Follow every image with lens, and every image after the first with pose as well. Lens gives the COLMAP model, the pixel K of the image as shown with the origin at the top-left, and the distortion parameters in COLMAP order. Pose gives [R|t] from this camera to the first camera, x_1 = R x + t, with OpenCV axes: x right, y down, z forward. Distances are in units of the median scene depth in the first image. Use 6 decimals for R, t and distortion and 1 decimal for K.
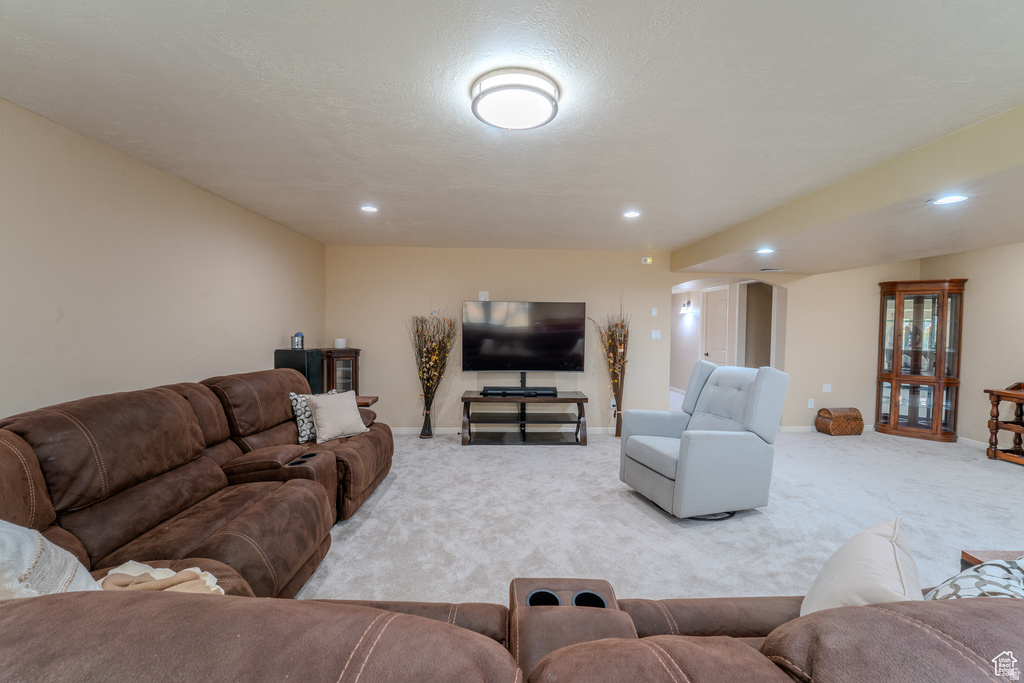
lens RADIAL K [[413.8, 0, 512.0], [0, 413.8, 341.5], [0, 0, 1]] dist [-0.031483, 0.004947]
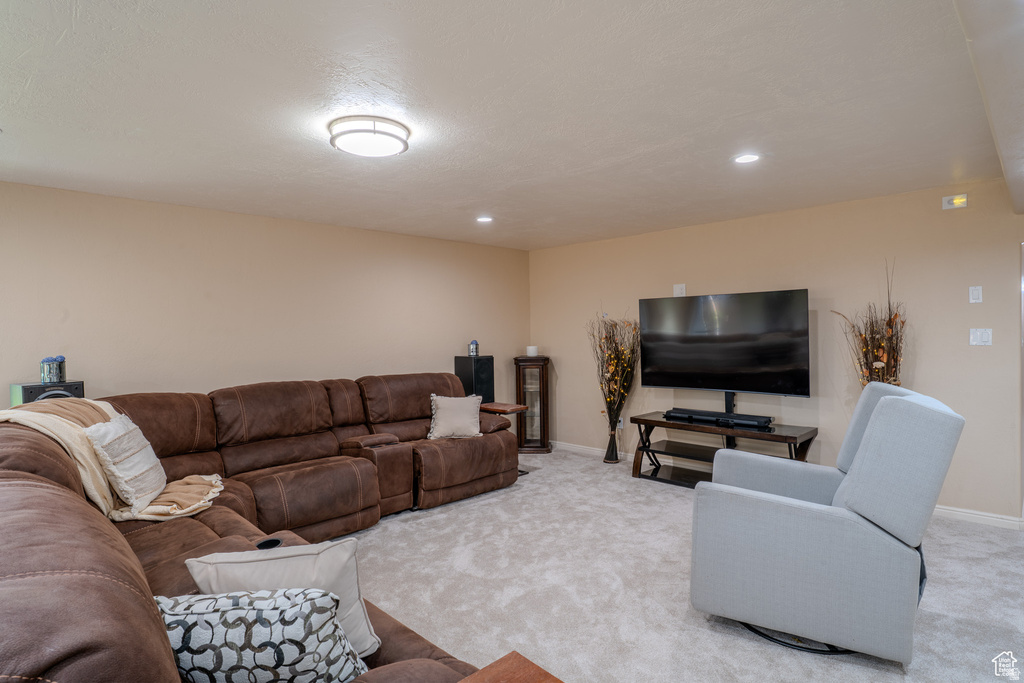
lens RADIAL K [[539.7, 0, 512.0], [0, 539.7, 341.5], [0, 0, 1]] dist [0.002082, -0.000263]
pose [[0.690696, -0.008220, -0.723098, 0.847379], [-0.002522, 0.999902, -0.013775, 0.000535], [0.723141, 0.011338, 0.690608, 0.157619]]
